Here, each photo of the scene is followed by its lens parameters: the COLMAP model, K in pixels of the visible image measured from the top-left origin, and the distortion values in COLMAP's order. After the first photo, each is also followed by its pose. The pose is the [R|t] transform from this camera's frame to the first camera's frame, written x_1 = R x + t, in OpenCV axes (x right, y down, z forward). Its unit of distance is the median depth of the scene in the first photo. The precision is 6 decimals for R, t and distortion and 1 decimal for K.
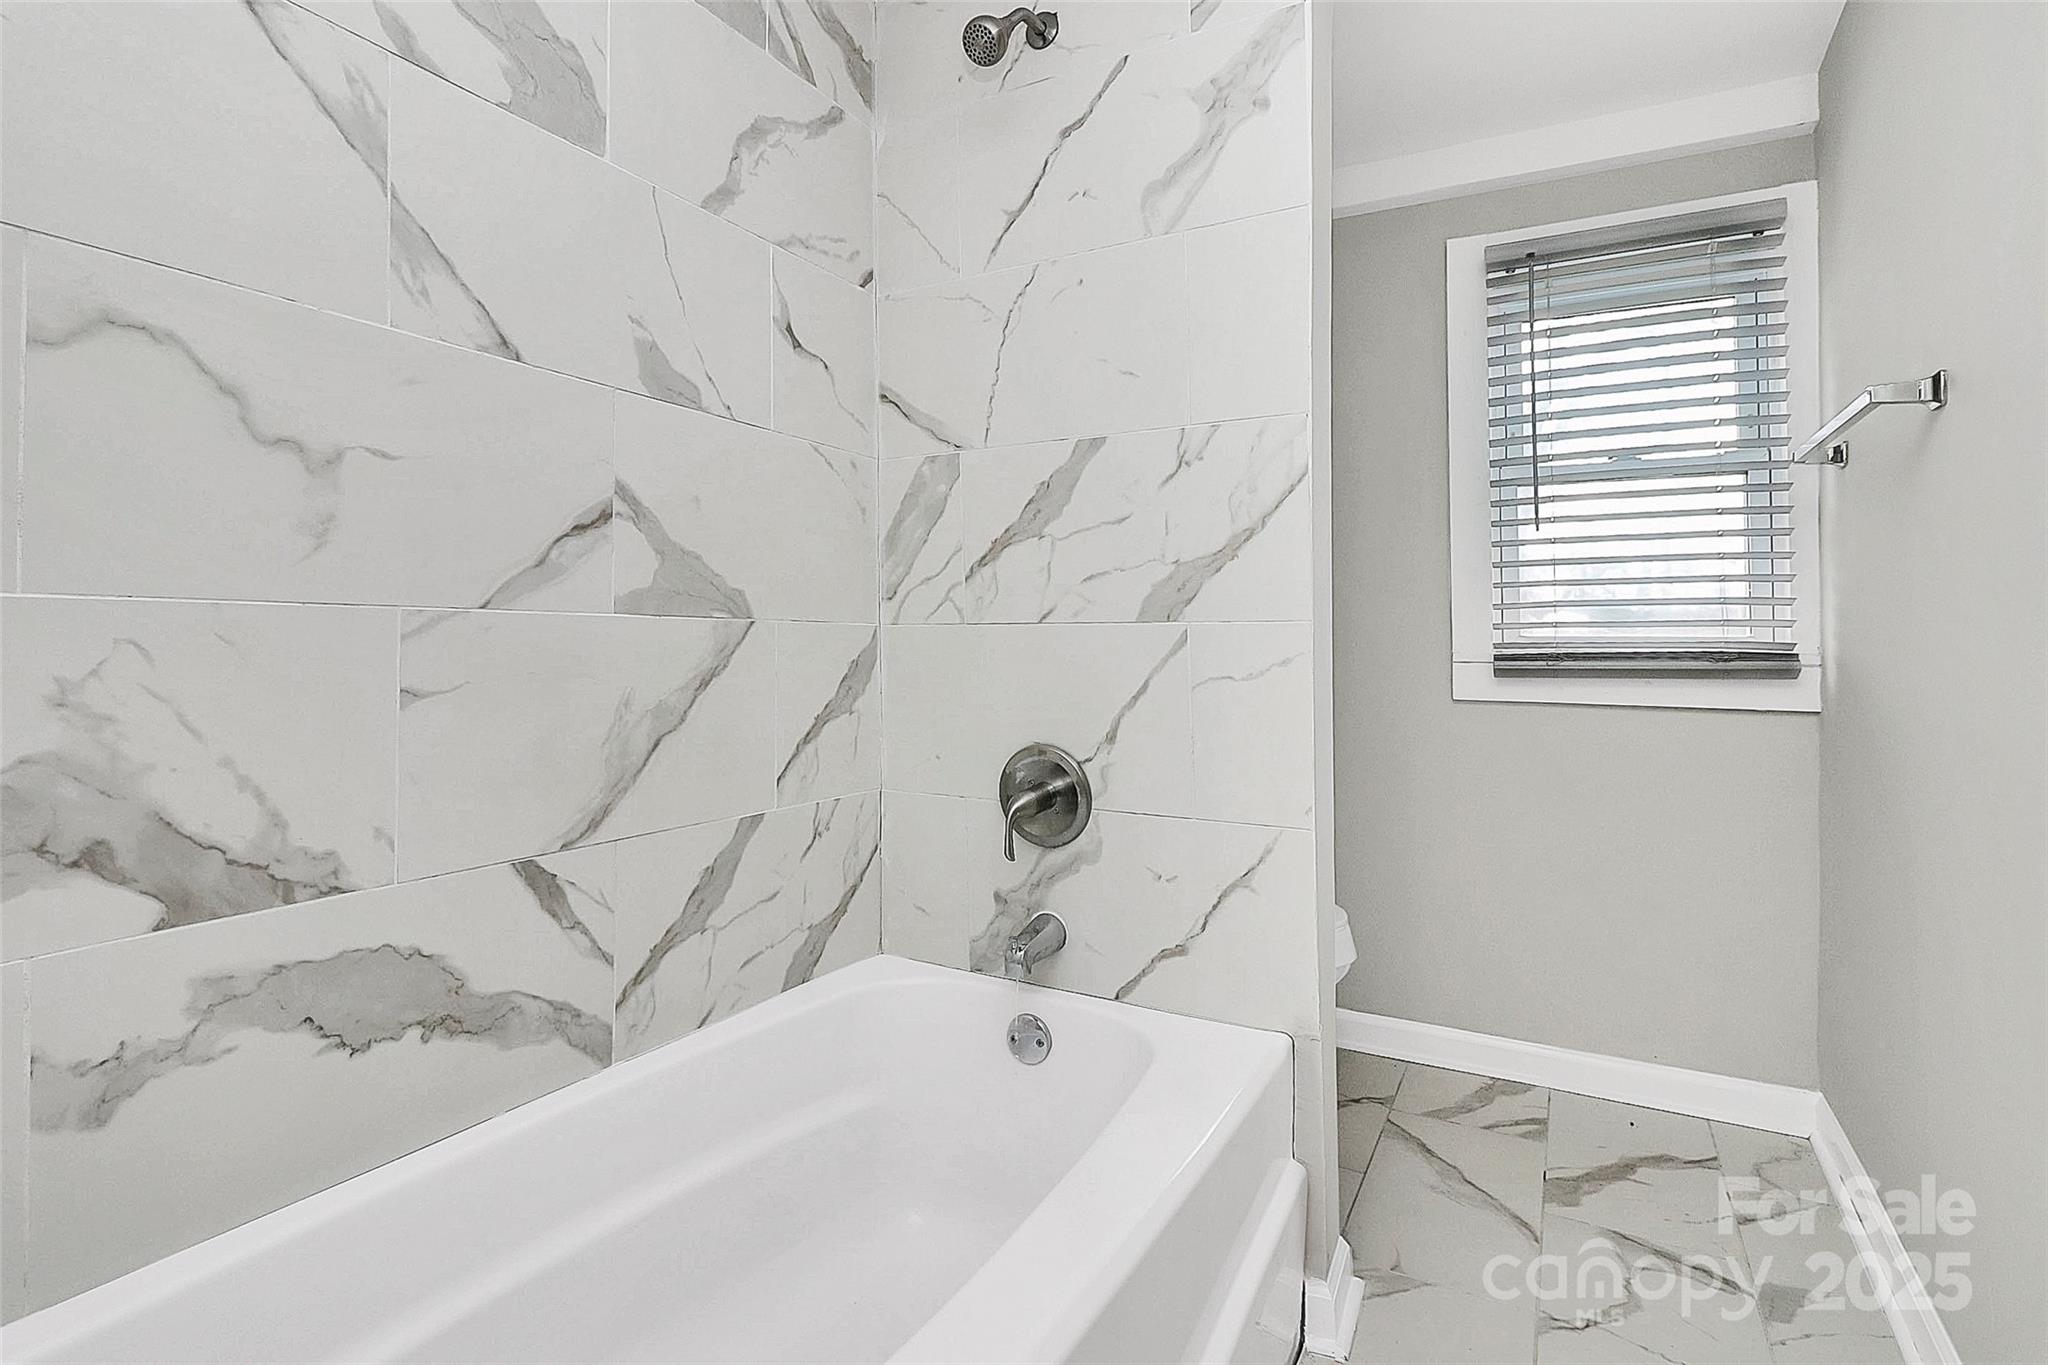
lens RADIAL K [[1000.6, 0, 1025.0], [0, 1000.6, 629.8], [0, 0, 1]] dist [-0.001463, 0.000025]
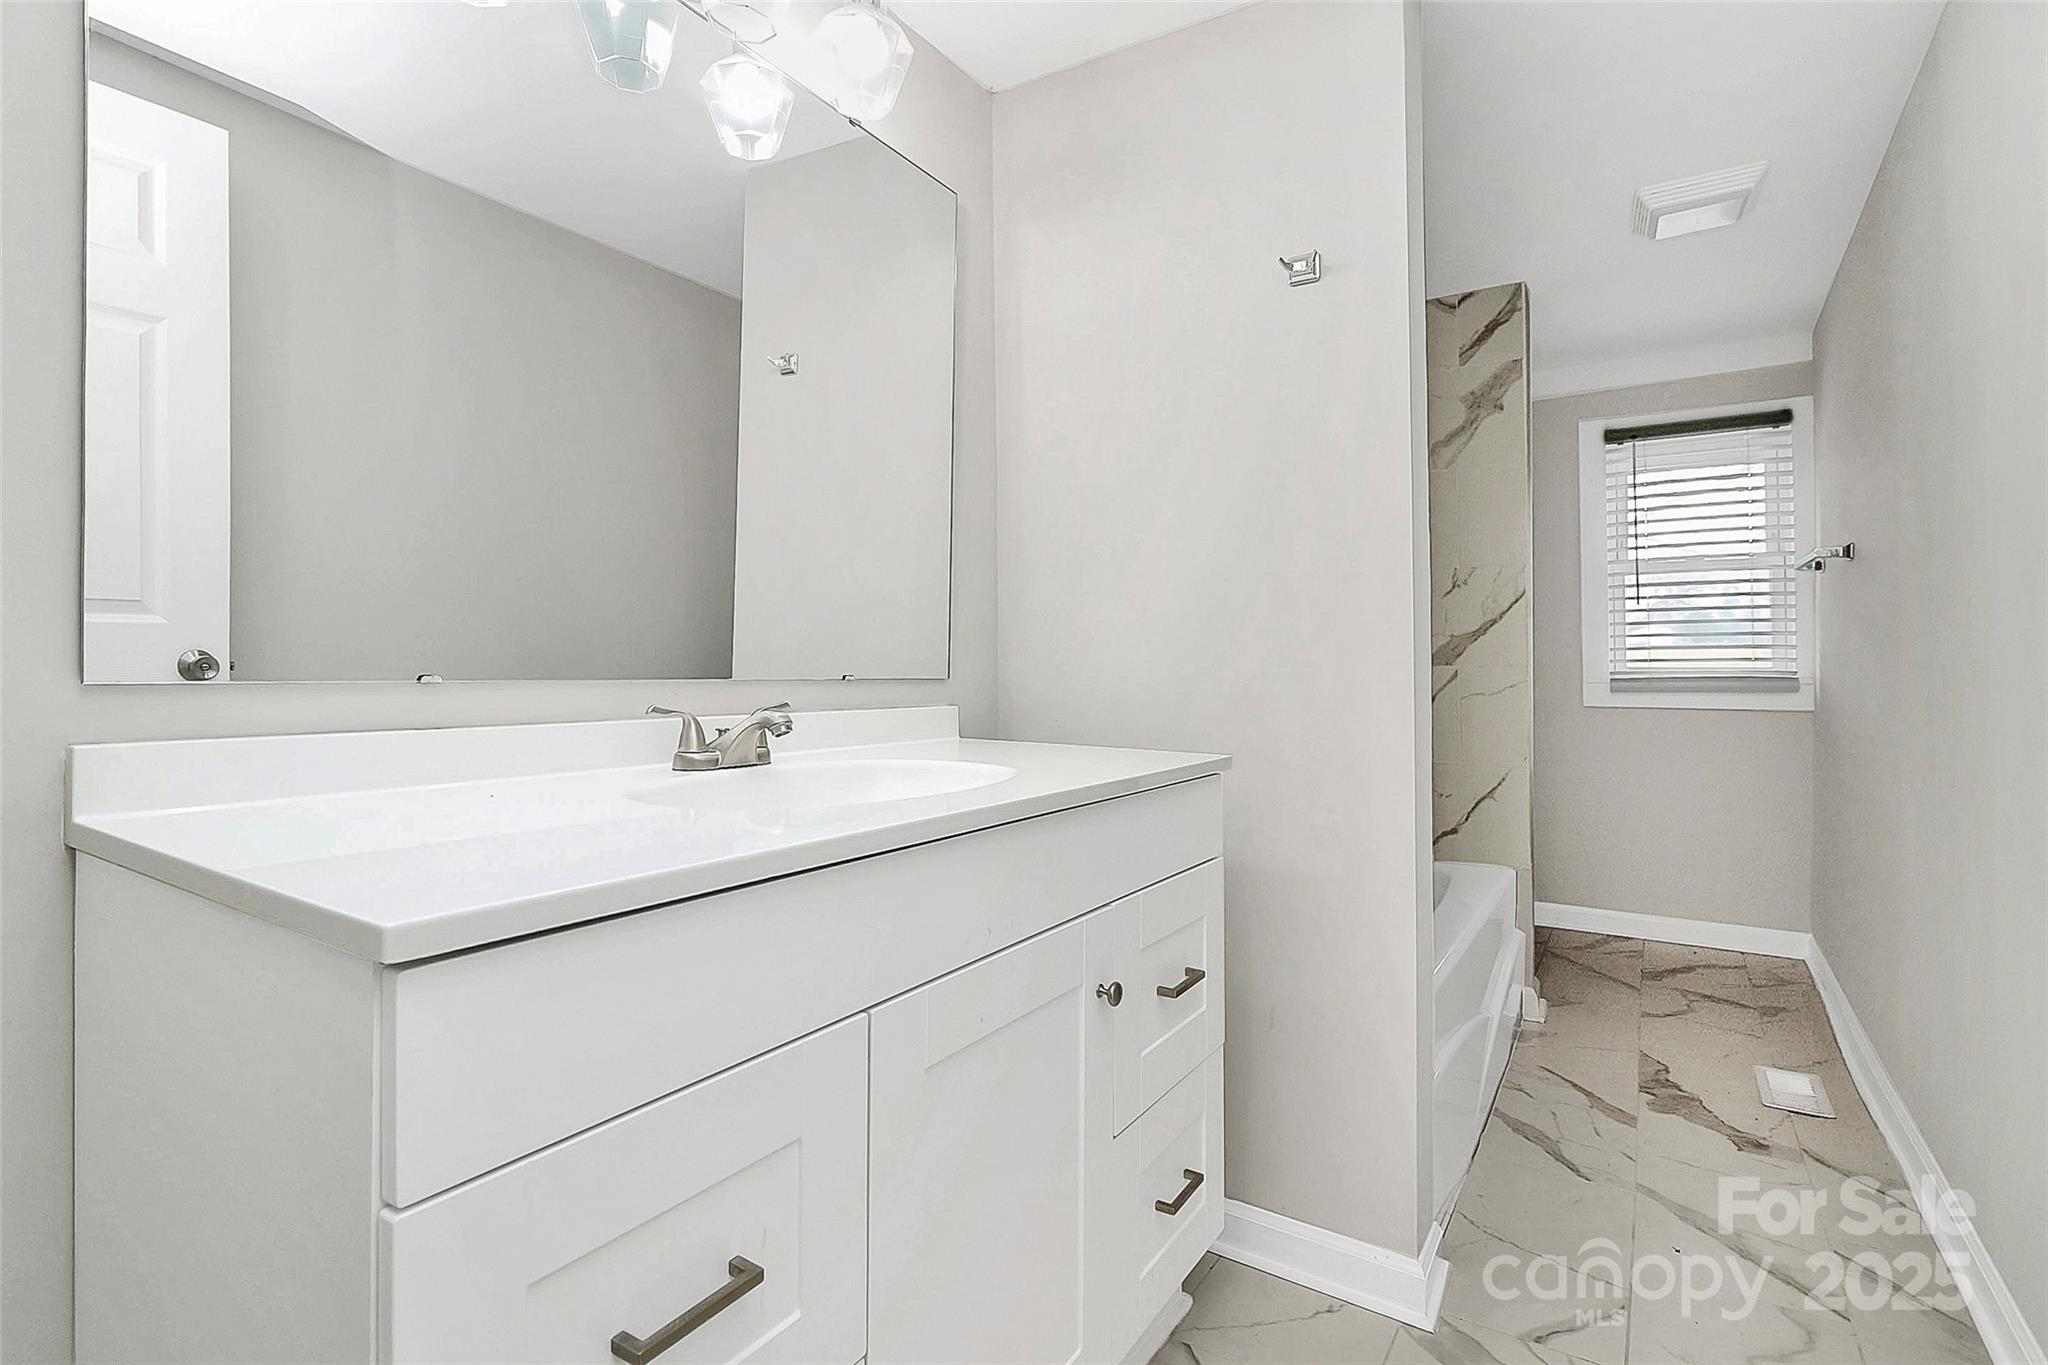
lens RADIAL K [[959.7, 0, 1029.4], [0, 959.7, 672.1], [0, 0, 1]] dist [-0.012592, -0.000493]
pose [[0.996643, -0.007998, -0.081475, -0.397819], [0.009729, 0.999735, 0.020874, -0.032671], [0.081286, -0.021597, 0.996457, -0.720405]]
